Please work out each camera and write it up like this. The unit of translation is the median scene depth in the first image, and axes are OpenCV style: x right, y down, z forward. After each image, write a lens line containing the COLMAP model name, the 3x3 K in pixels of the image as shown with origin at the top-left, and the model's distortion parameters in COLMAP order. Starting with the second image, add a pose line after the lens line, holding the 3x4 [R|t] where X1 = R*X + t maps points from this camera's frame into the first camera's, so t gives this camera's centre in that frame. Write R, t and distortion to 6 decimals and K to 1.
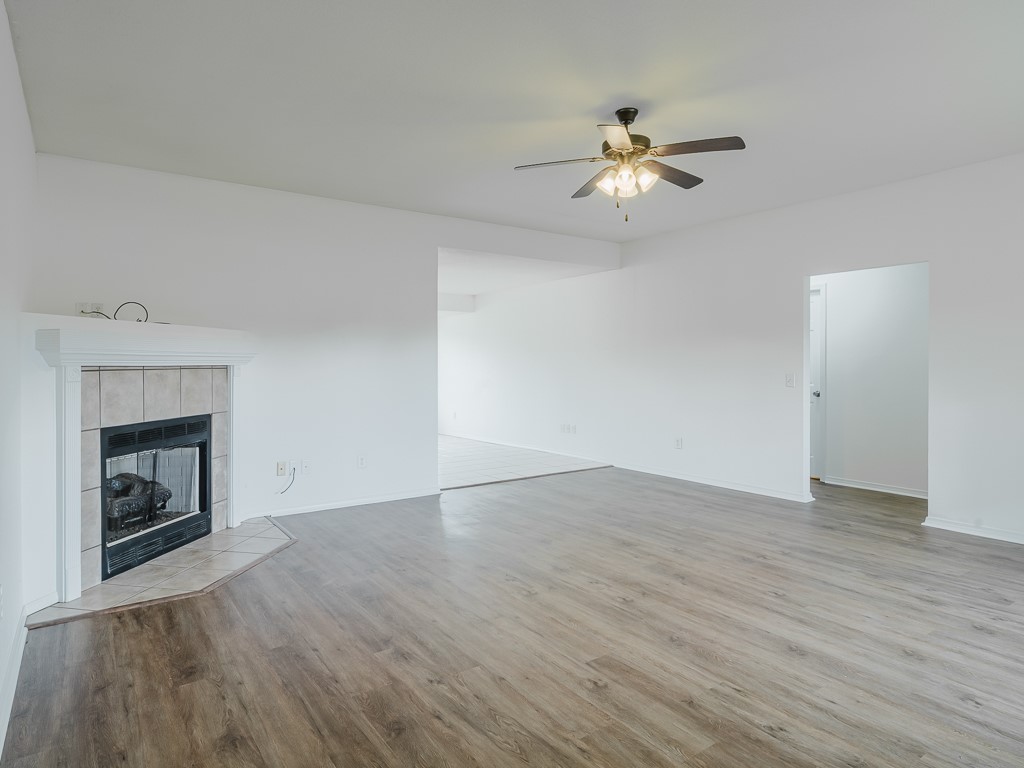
lens RADIAL K [[601.6, 0, 511.4], [0, 601.6, 381.1], [0, 0, 1]] dist [-0.006127, -0.001802]
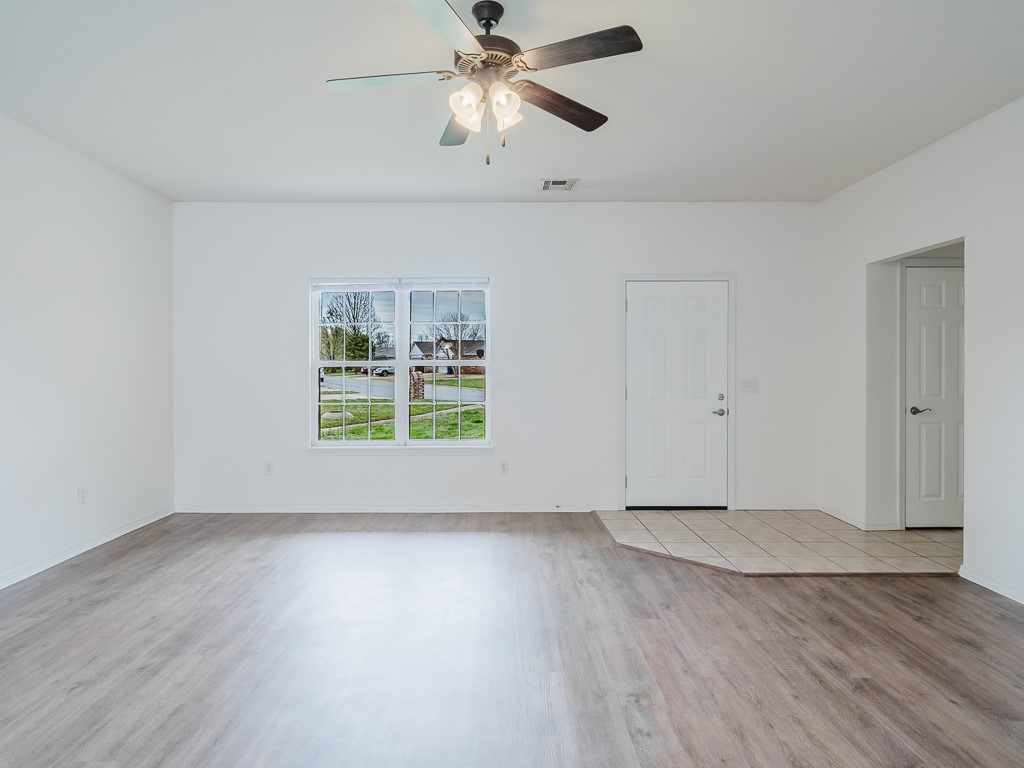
lens RADIAL K [[601.6, 0, 511.4], [0, 601.6, 381.1], [0, 0, 1]] dist [-0.006127, -0.001802]
pose [[-0.817838, -0.006150, 0.575416, -0.329849], [0.019520, 0.999071, 0.038422, -0.047337], [-0.575118, 0.042655, -0.816958, 2.222115]]
